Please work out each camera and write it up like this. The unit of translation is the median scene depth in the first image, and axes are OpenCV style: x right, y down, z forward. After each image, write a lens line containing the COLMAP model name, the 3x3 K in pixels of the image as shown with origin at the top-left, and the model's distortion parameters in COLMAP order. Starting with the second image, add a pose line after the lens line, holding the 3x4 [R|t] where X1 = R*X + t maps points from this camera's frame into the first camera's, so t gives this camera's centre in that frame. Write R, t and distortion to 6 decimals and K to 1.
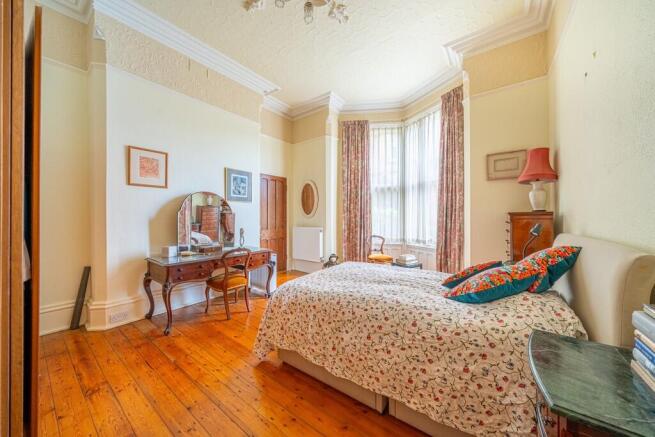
lens RADIAL K [[227.7, 0, 327.5], [0, 227.7, 218.5], [0, 0, 1]] dist [0.000374, 0.000023]
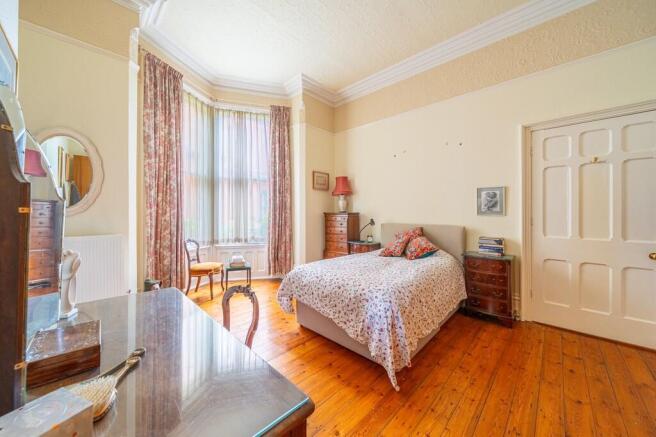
lens RADIAL K [[236.8, 0, 327.6], [0, 236.8, 213.8], [0, 0, 1]] dist [0.000538, 0.000006]
pose [[0.134518, 0.002702, 0.990907, -0.586963], [-0.003545, 0.999991, -0.002246, -0.009682], [-0.990905, -0.003211, 0.134527, 0.567088]]
